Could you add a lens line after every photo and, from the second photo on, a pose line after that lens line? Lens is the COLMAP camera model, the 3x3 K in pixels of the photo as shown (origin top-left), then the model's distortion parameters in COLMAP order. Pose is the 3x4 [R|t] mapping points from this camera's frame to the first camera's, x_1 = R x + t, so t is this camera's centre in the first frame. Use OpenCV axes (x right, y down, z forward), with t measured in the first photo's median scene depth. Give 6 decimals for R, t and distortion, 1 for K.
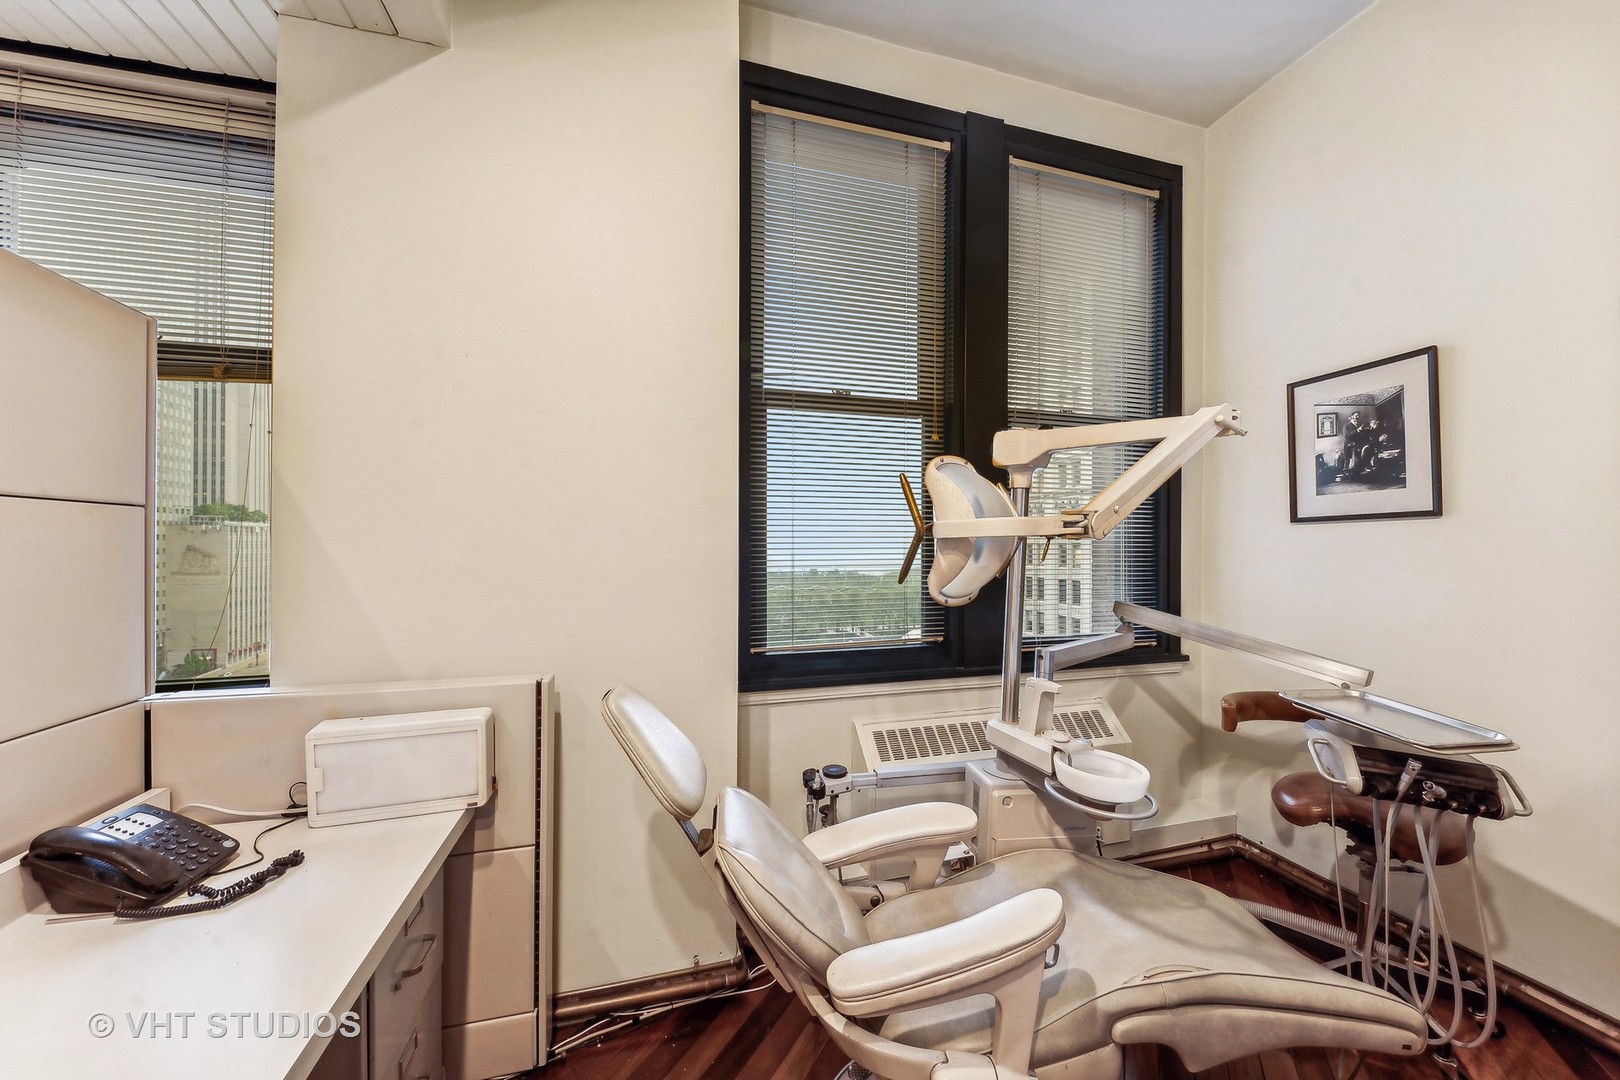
lens RADIAL K [[568.1, 0, 815.3], [0, 568.1, 546.3], [0, 0, 1]] dist [0.000181, -0.002864]
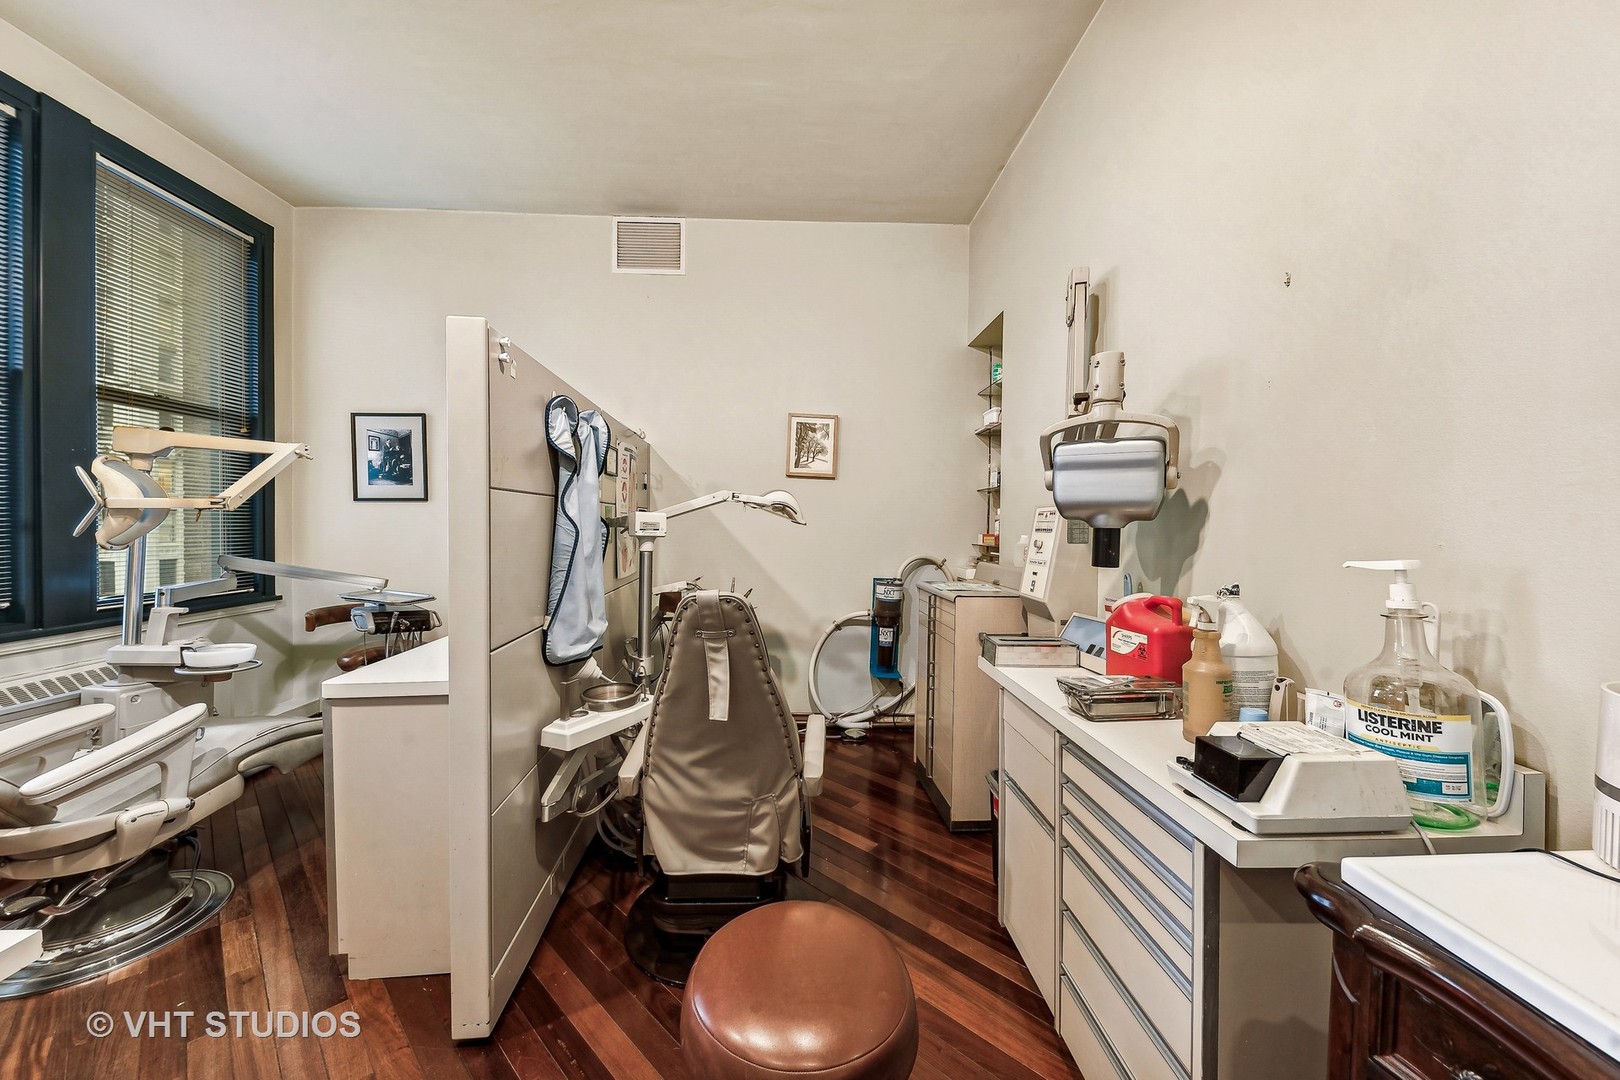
lens RADIAL K [[568.1, 0, 806.9], [0, 568.1, 526.0], [0, 0, 1]] dist [0.000181, -0.002864]
pose [[0.238961, -0.011900, 0.970956, -0.461518], [-0.003093, 0.999911, 0.013016, 0.003637], [-0.971024, -0.006114, 0.238903, -0.703901]]
